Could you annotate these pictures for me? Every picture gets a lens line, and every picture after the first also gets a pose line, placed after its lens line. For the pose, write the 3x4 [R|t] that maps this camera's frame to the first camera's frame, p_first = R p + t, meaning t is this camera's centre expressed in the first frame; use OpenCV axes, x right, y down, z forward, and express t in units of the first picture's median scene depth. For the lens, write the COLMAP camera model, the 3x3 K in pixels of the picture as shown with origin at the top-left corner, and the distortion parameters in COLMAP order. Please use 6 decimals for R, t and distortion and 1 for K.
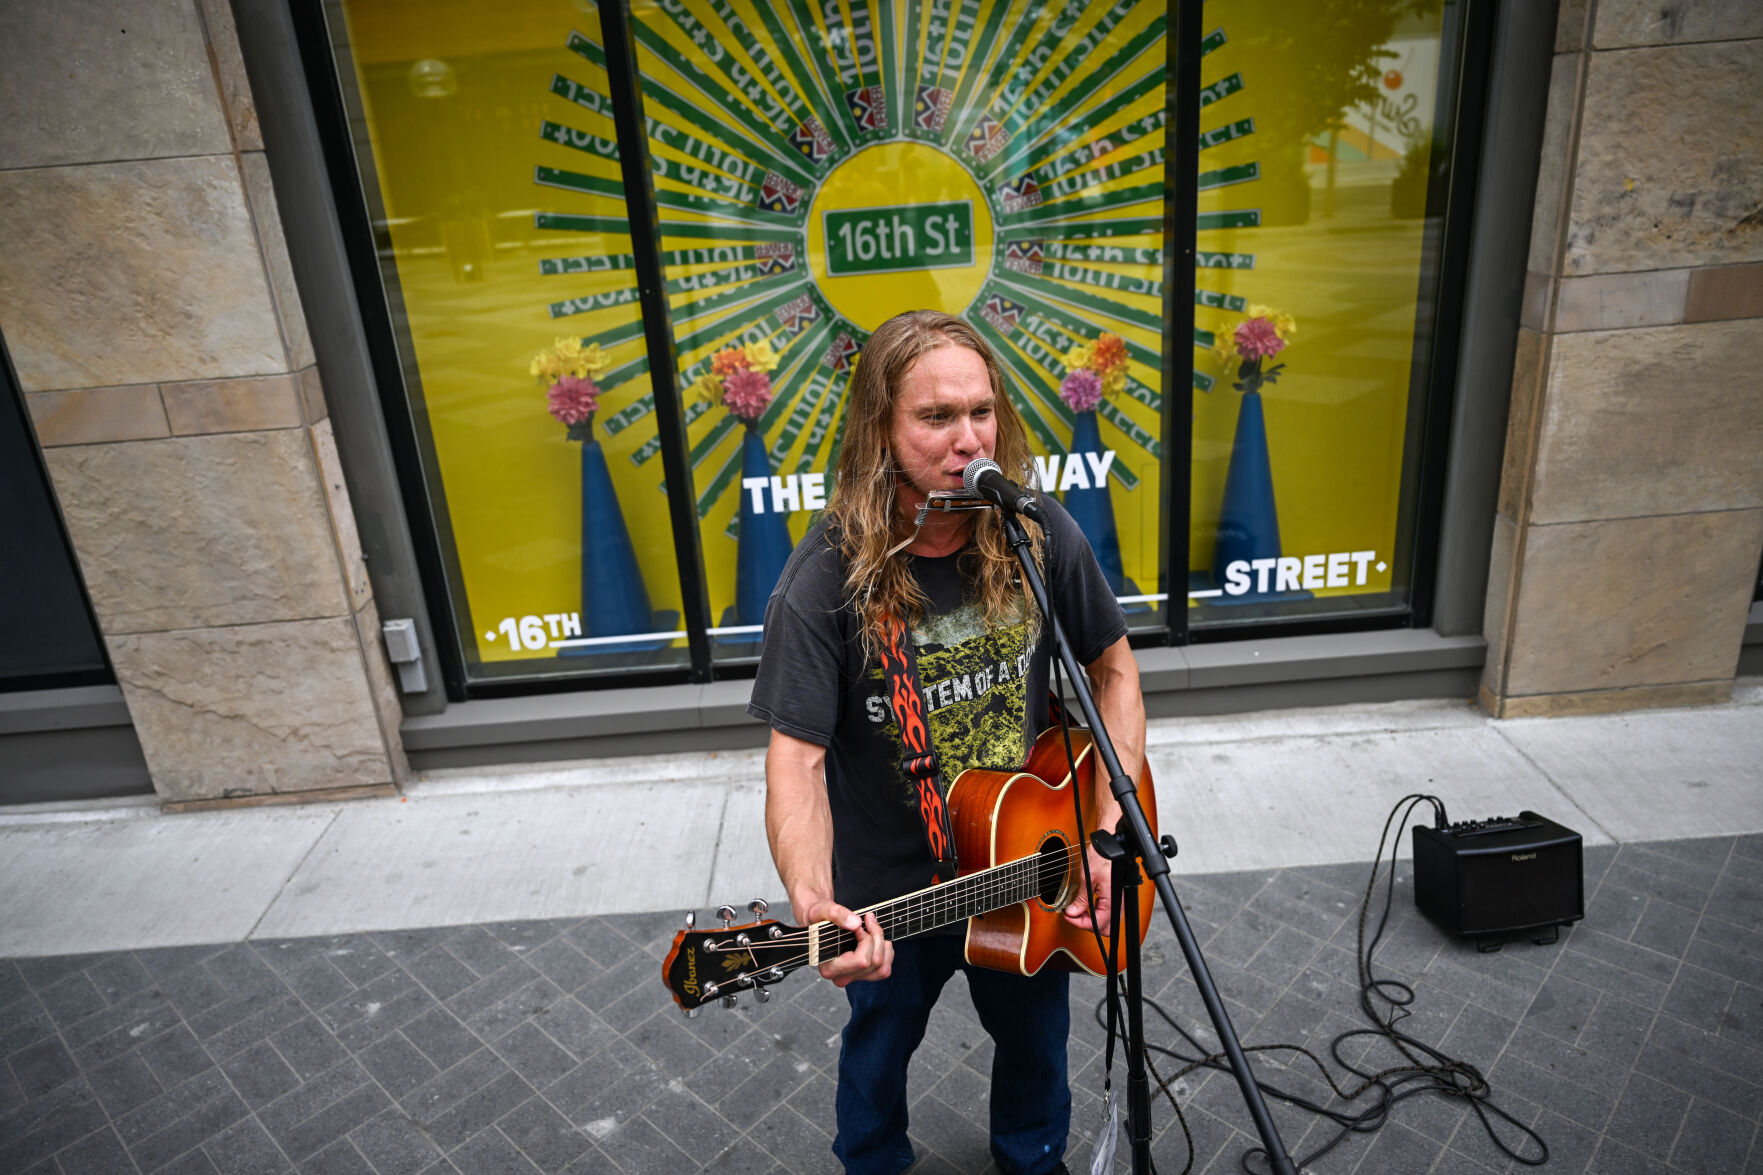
lens RADIAL K [[1195.6, 0, 888.0], [0, 1195.6, 598.8], [0, 0, 1]] dist [0.003080, -0.001449]
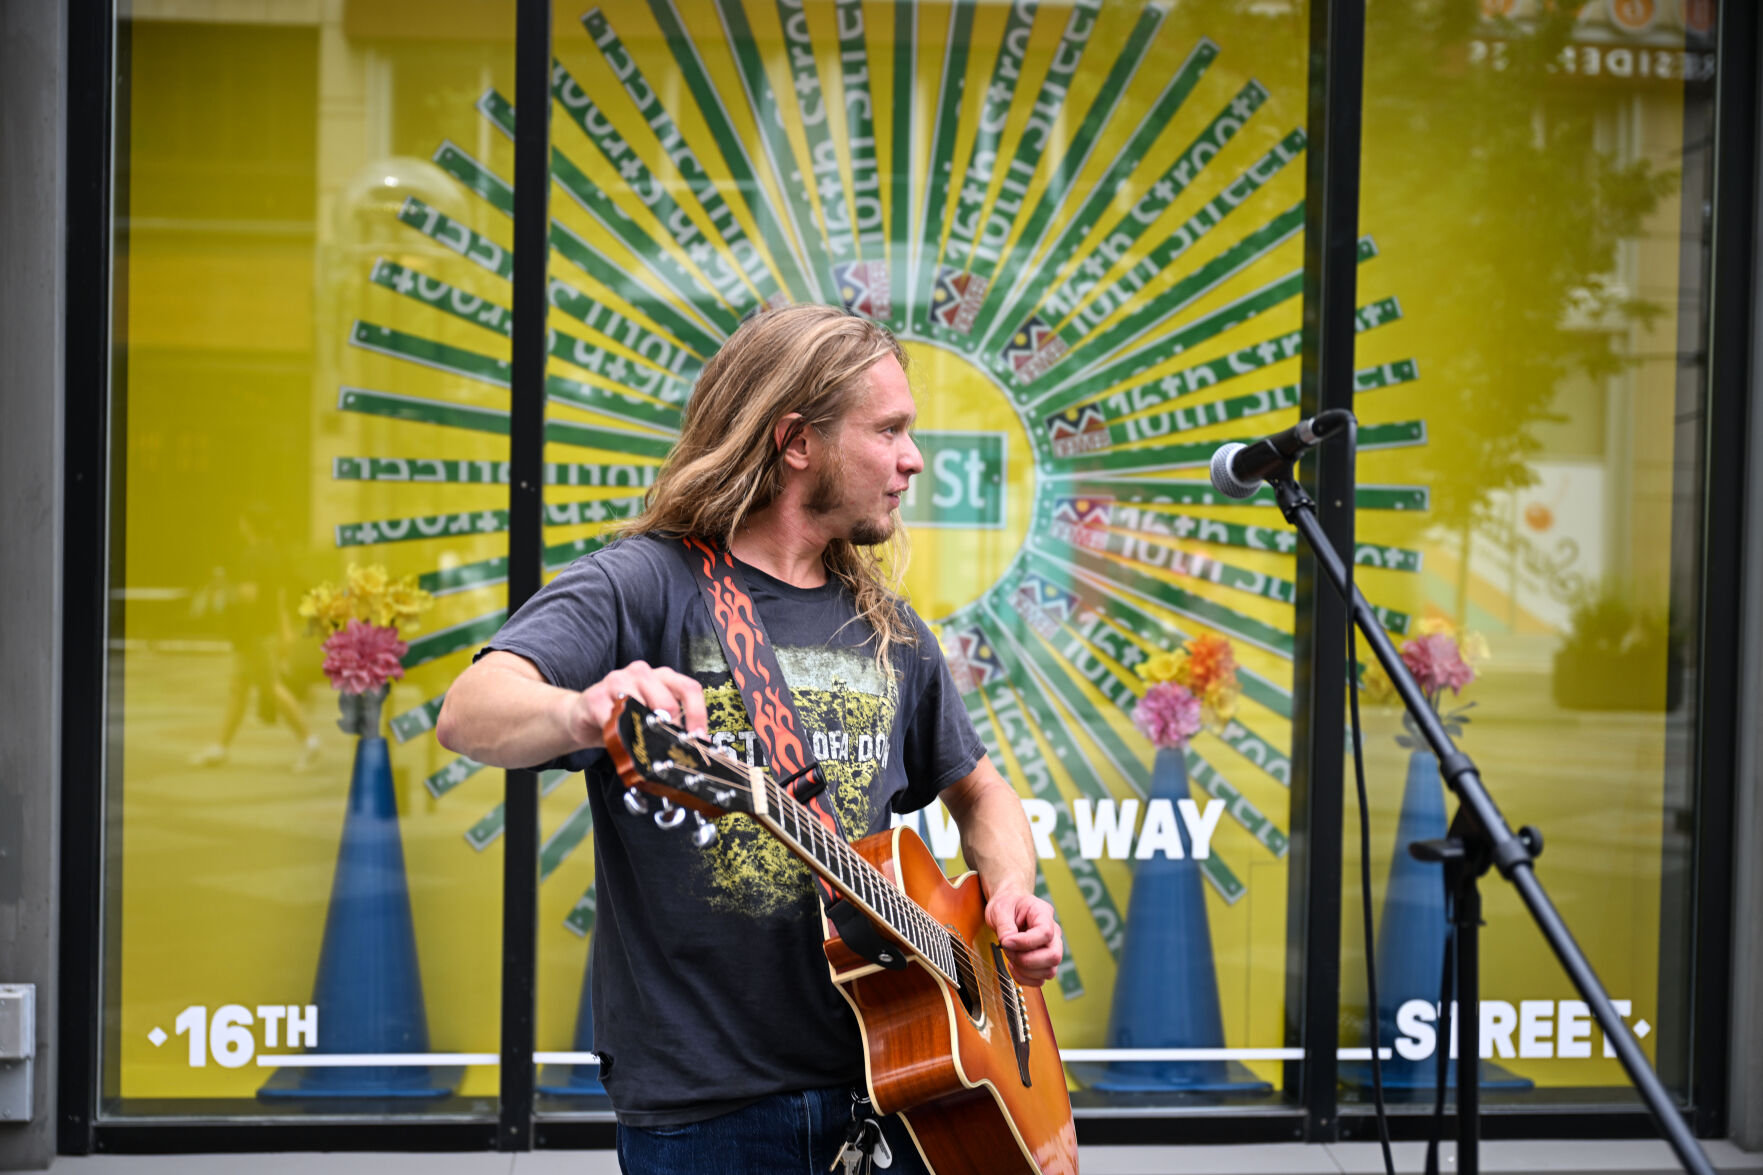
lens RADIAL K [[2059.6, 0, 881.8], [0, 2059.6, 603.1], [0, 0, 1]] dist [0.000612, 0.000000]
pose [[0.993885, 0.086251, 0.068947, -0.072457], [-0.057304, 0.936620, -0.345630, 0.161407], [-0.094388, 0.339565, 0.935835, -0.035959]]
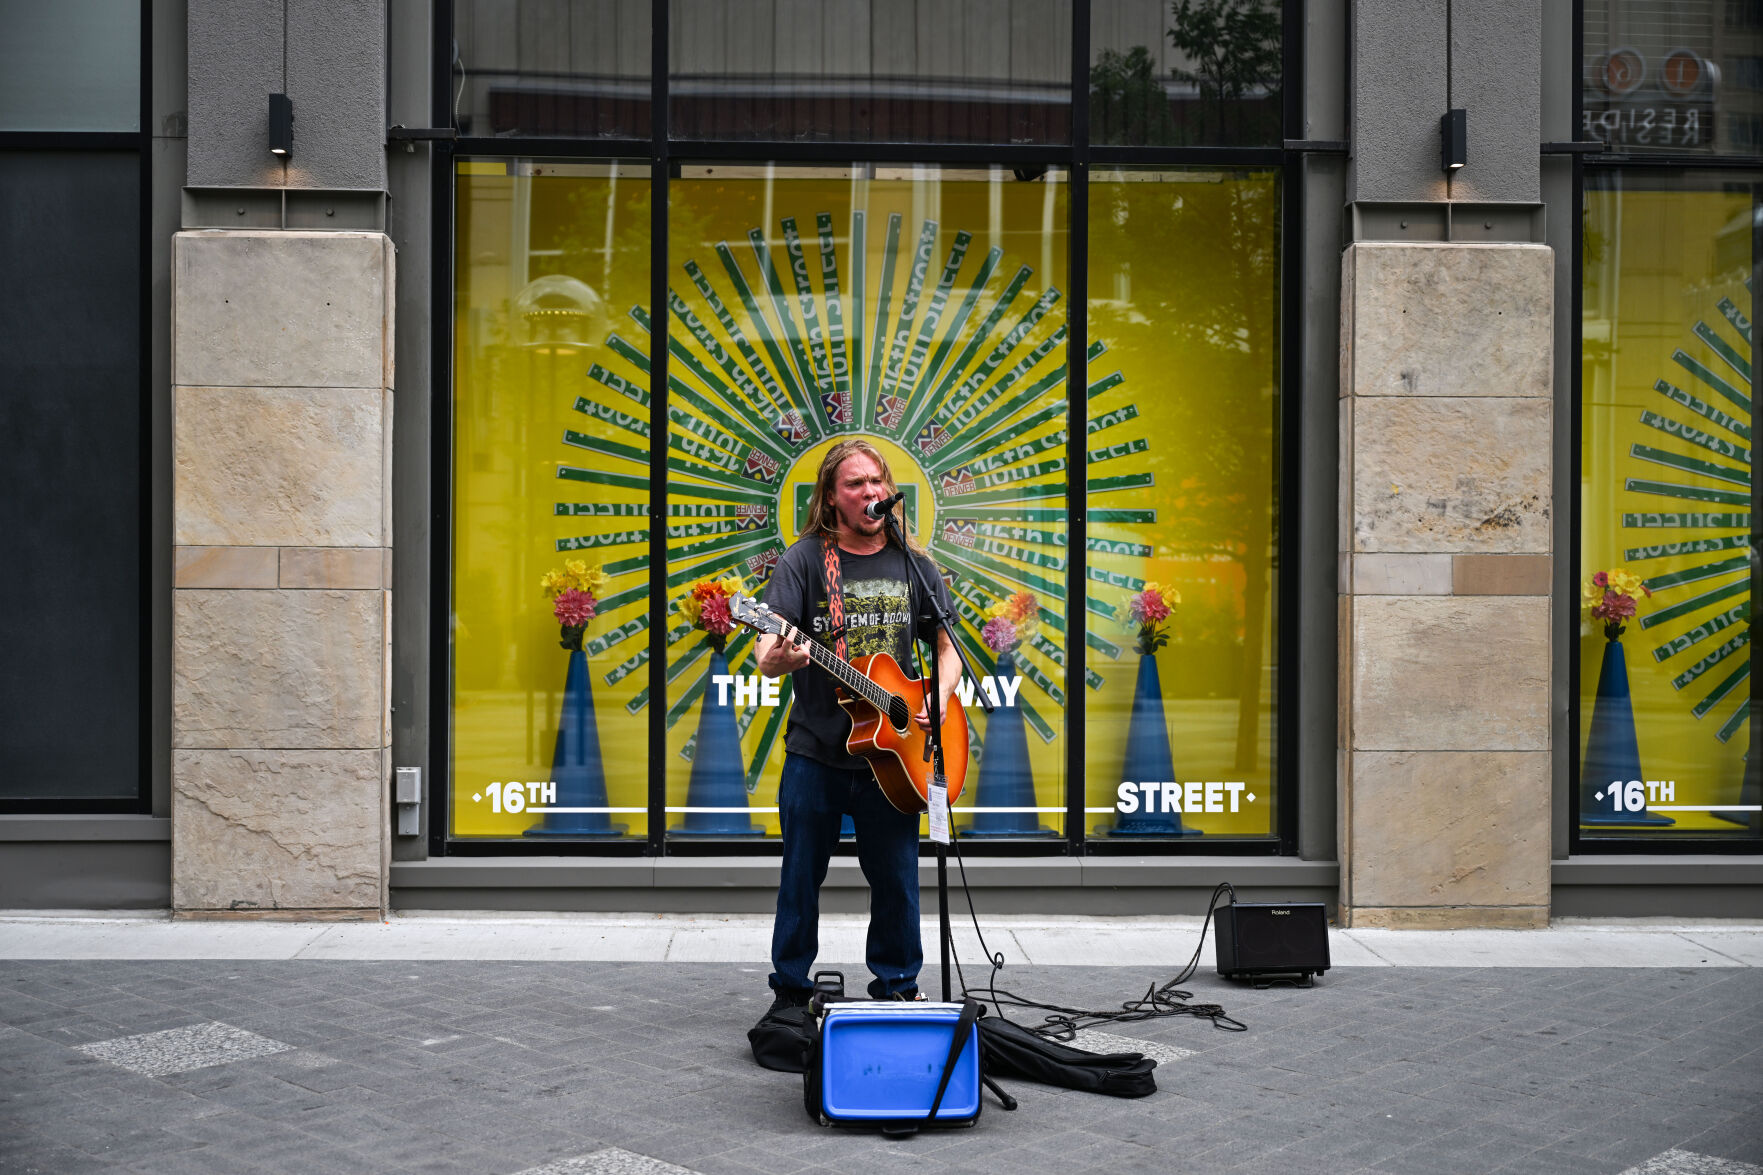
lens RADIAL K [[2059.6, 0, 876.1], [0, 2059.6, 584.5], [0, 0, 1]] dist [0.000612, 0.000000]
pose [[0.997170, 0.074130, 0.012550, 0.009539], [-0.064680, 0.930905, -0.359489, 0.534814], [-0.038332, 0.357660, 0.933065, -0.945602]]
